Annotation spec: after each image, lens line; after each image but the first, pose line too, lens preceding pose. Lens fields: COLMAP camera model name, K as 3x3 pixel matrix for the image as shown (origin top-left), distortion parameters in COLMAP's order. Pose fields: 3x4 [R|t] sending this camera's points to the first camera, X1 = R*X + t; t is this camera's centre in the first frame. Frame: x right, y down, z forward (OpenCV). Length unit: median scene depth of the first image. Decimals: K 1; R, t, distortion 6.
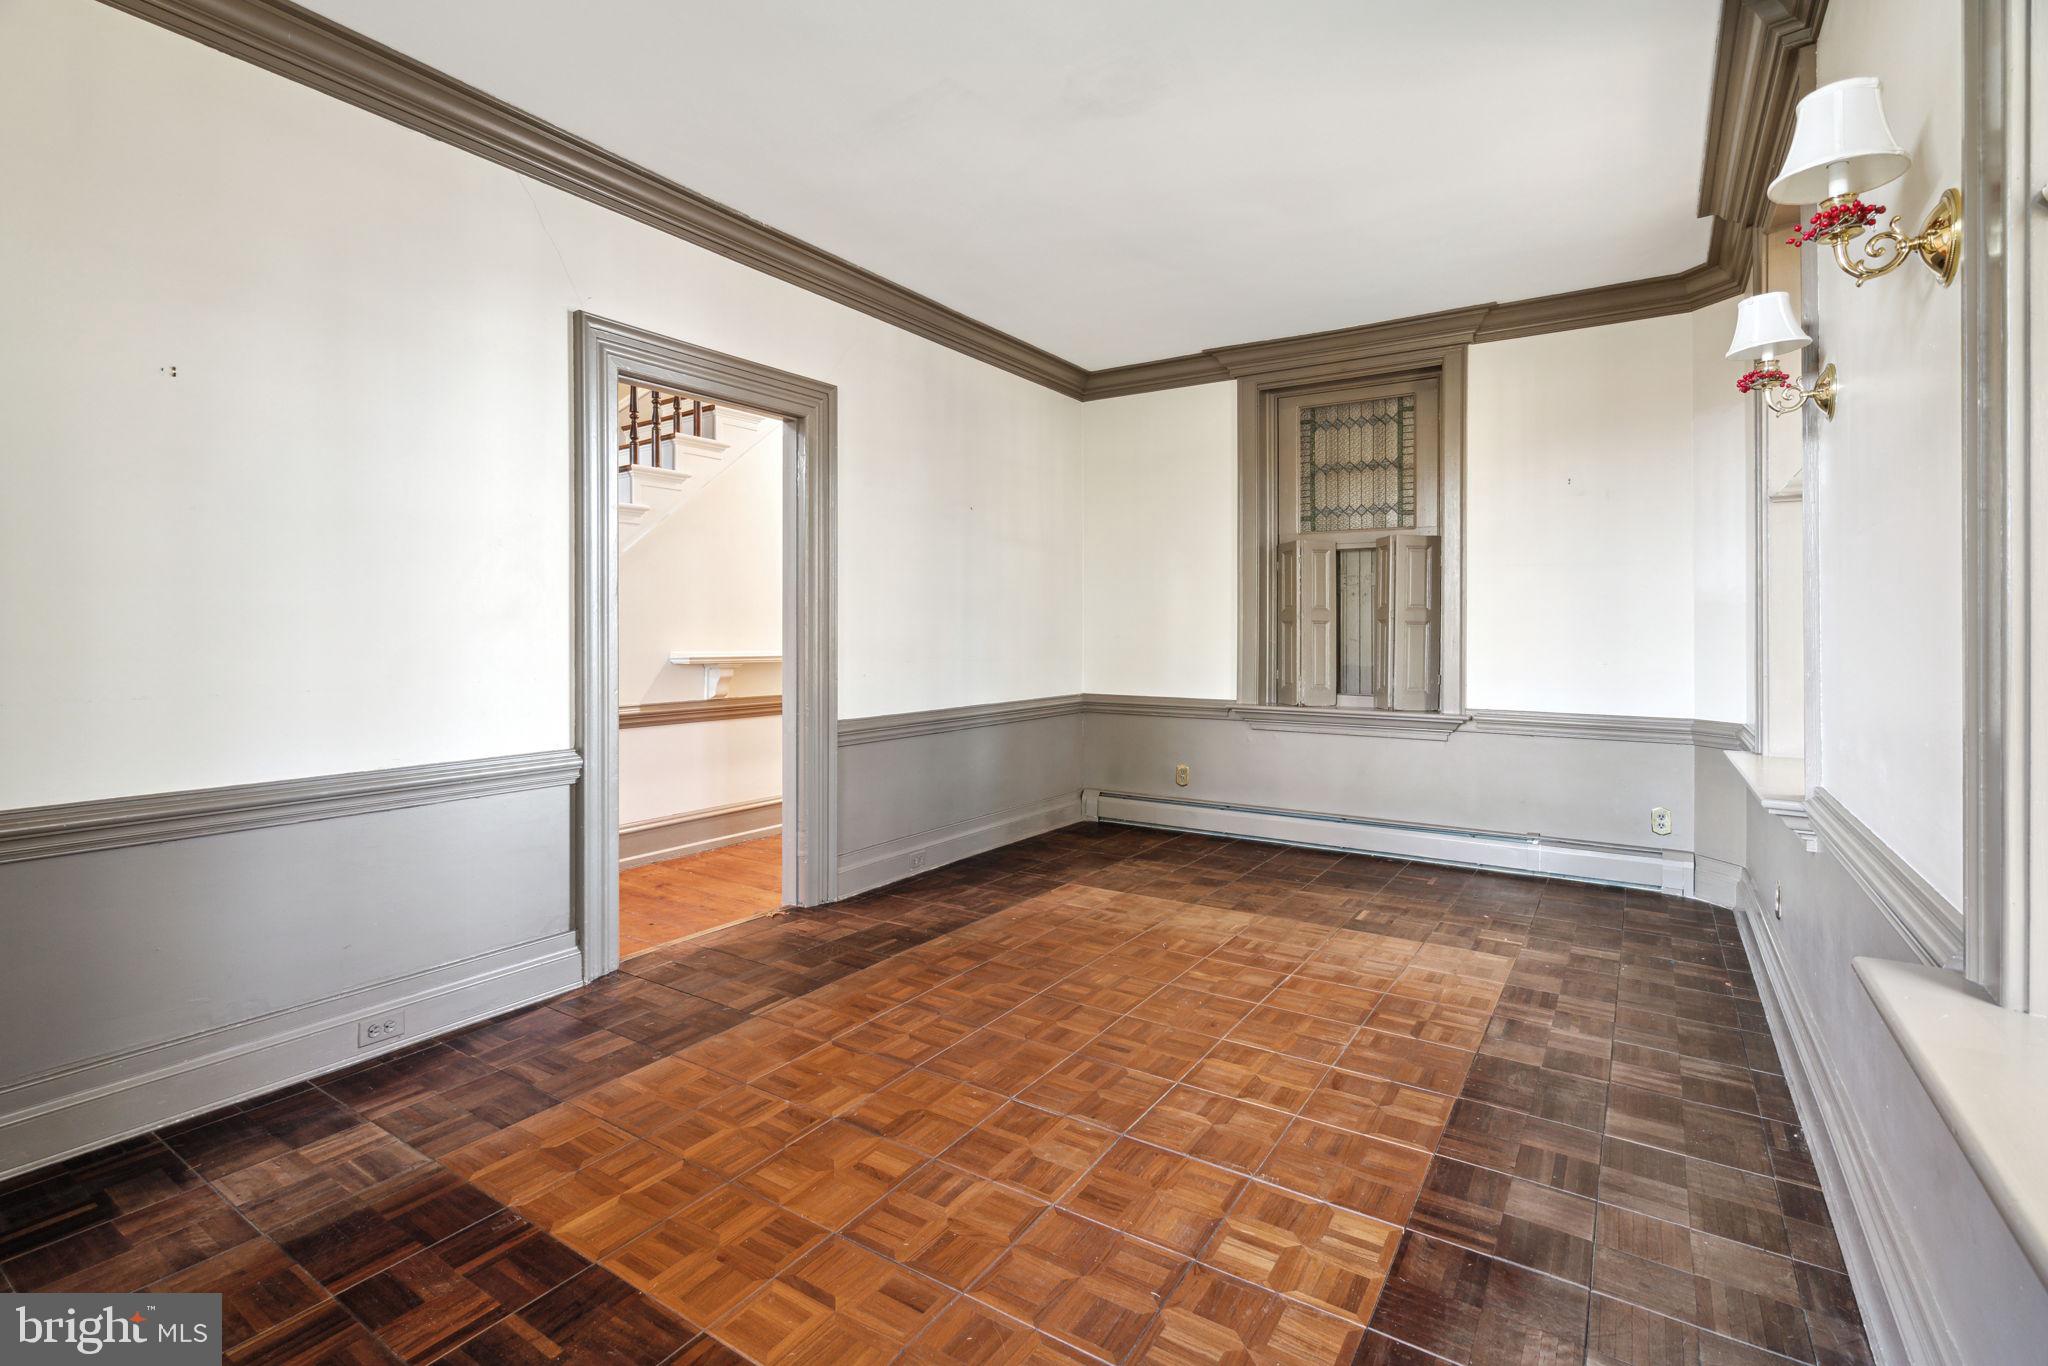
lens RADIAL K [[939.2, 0, 1018.6], [0, 939.2, 629.2], [0, 0, 1]] dist [-0.002643, 0.000760]
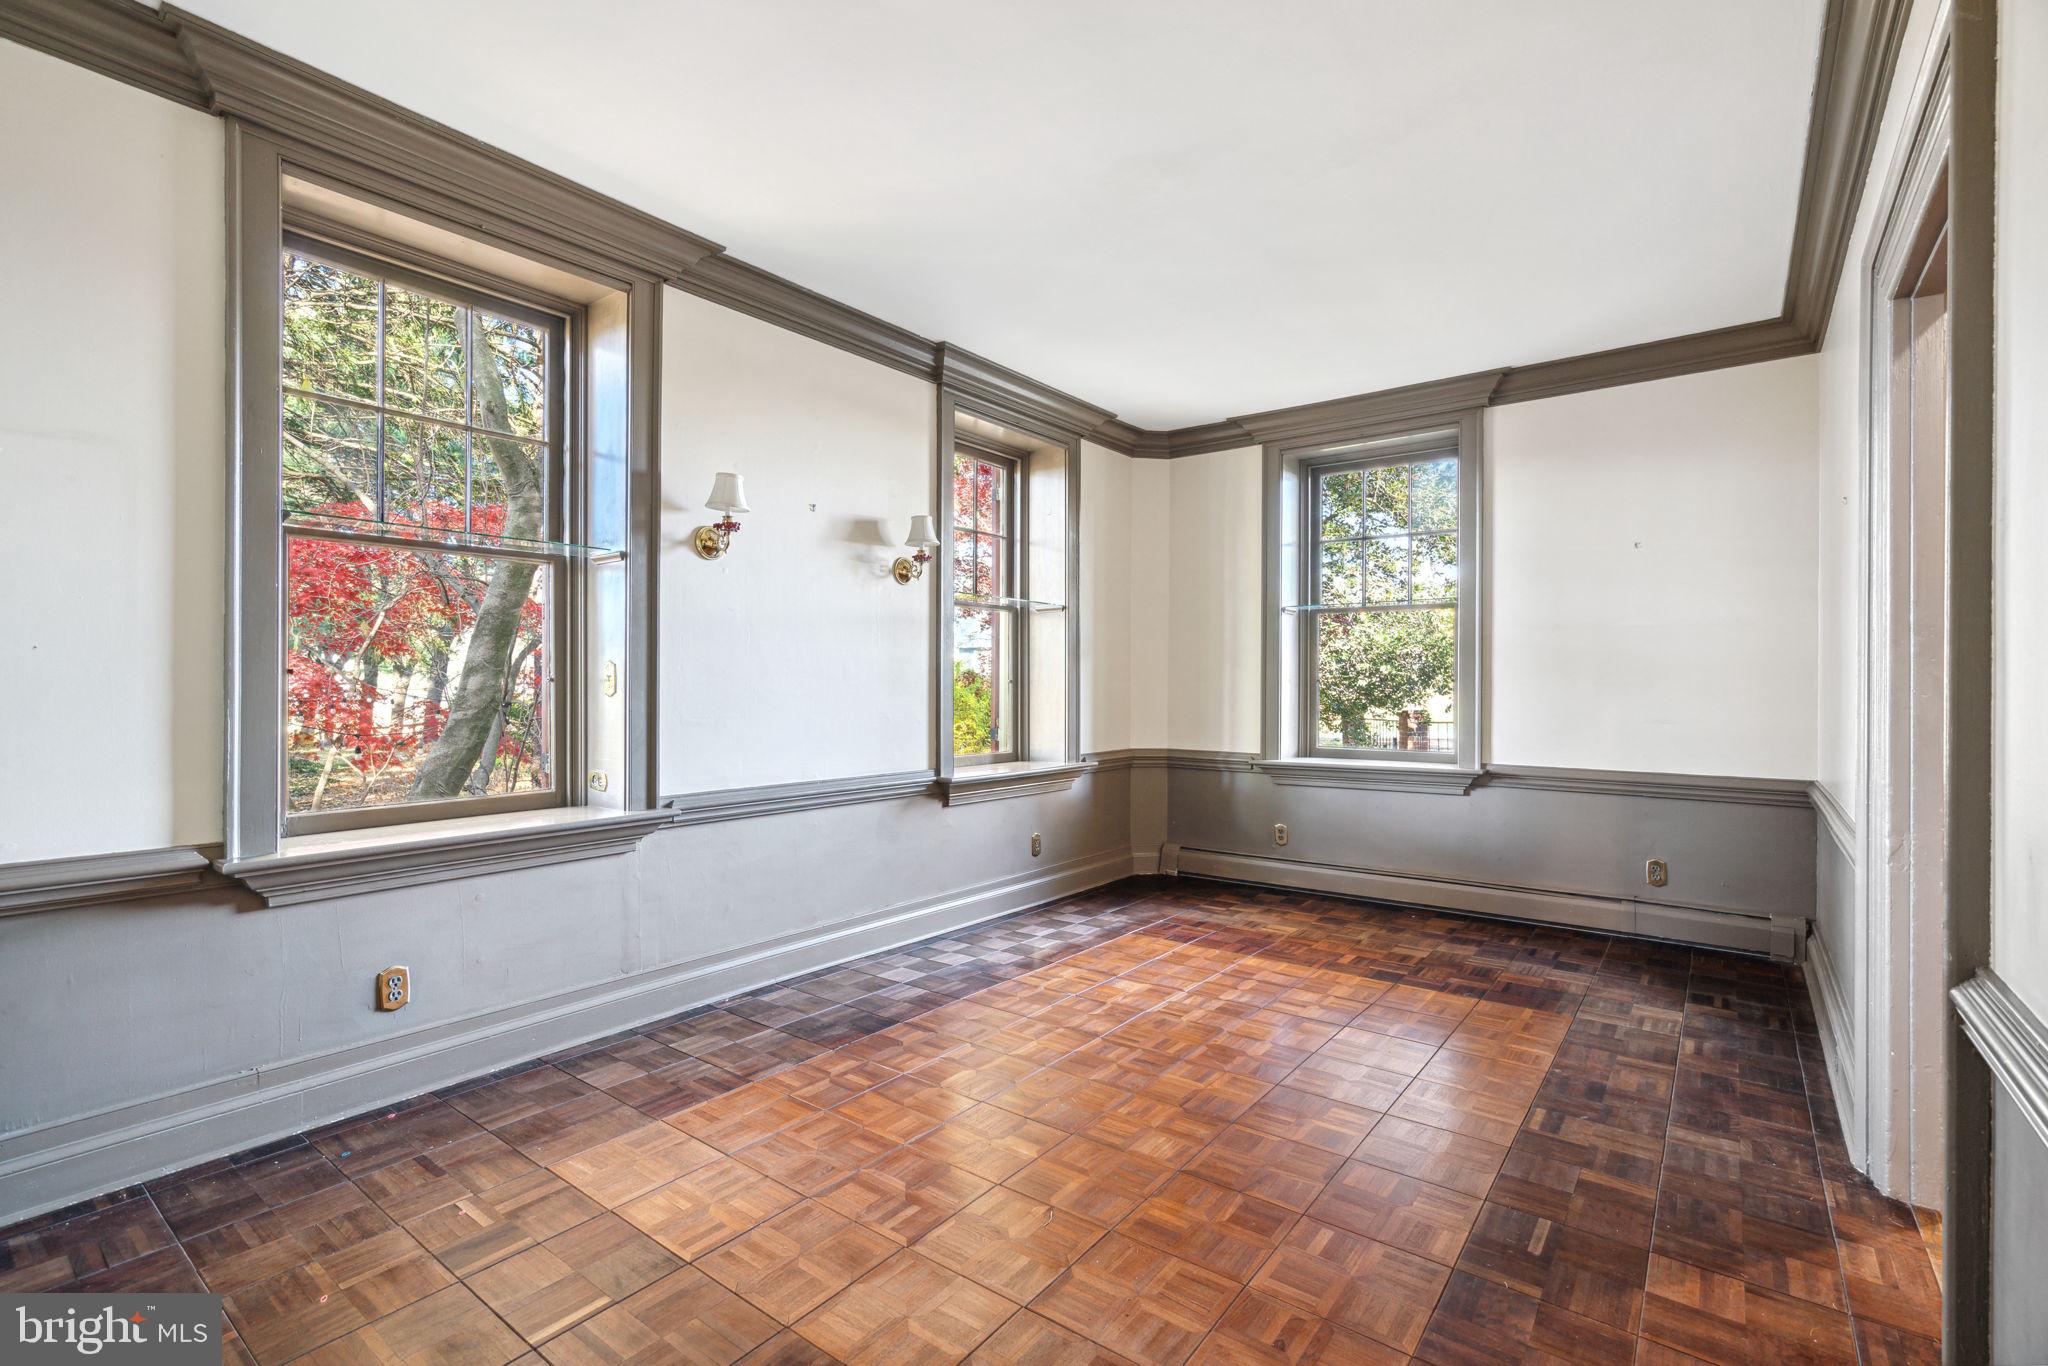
lens RADIAL K [[929.4, 0, 1004.7], [0, 929.4, 689.6], [0, 0, 1]] dist [-0.000485, 0.000399]
pose [[-0.996803, -0.003365, 0.079825, 0.163285], [-0.003465, 0.999993, -0.001109, 0.002613], [-0.079821, -0.001382, -0.996808, 1.880443]]
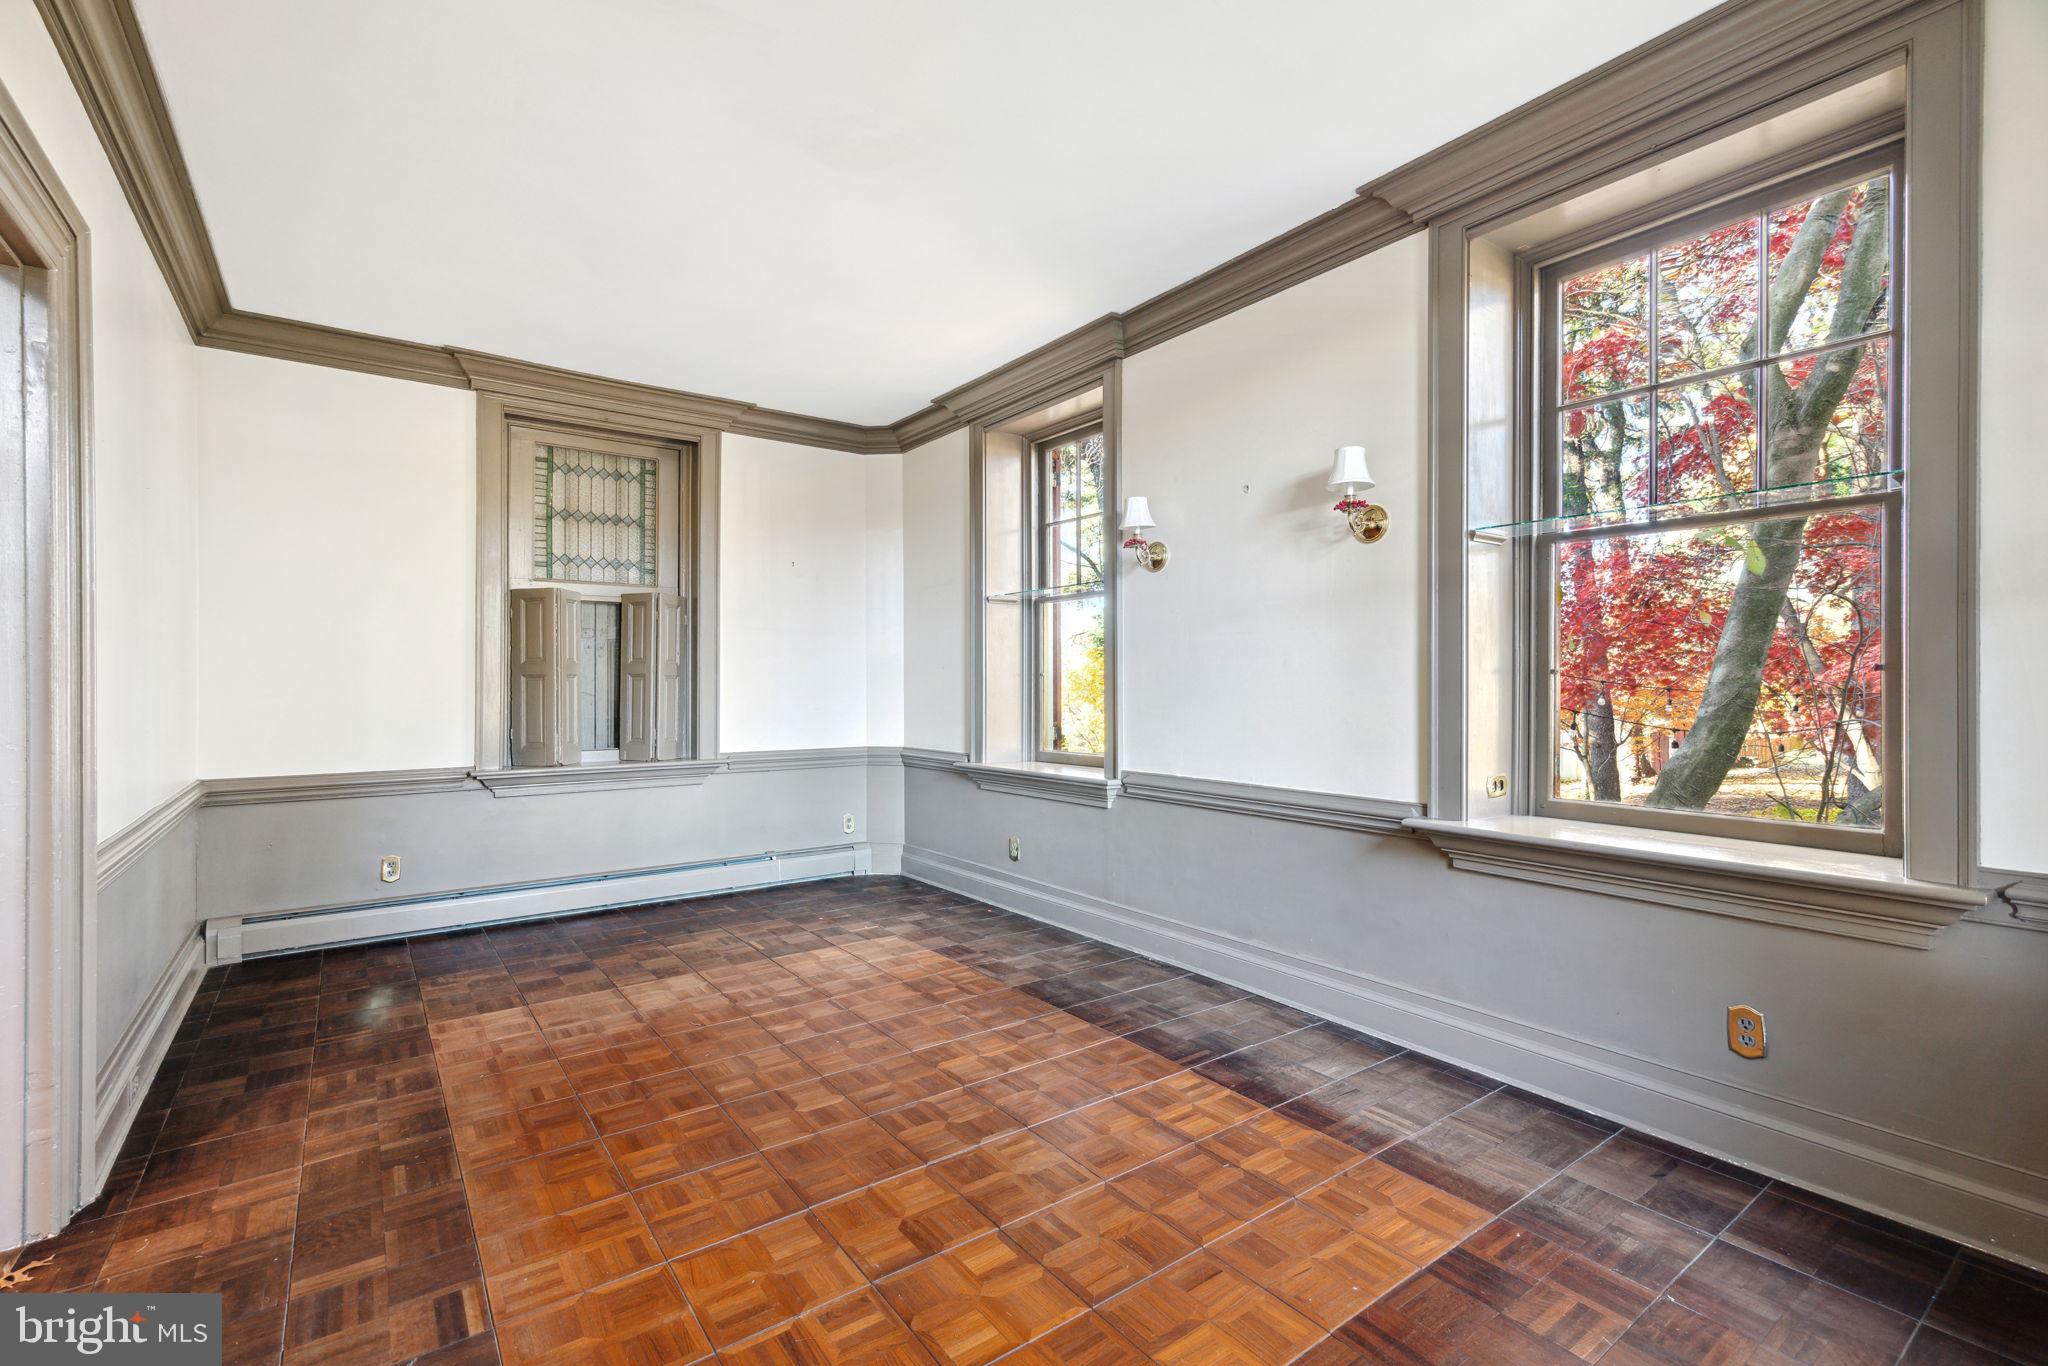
lens RADIAL K [[907.5, 0, 1016.4], [0, 907.5, 683.6], [0, 0, 1]] dist [-0.000969, 0.000059]
pose [[0.349387, -0.004803, 0.936966, -0.679844], [0.000909, 0.999988, 0.004787, -0.006349], [-0.936978, -0.000821, 0.349387, 0.458477]]
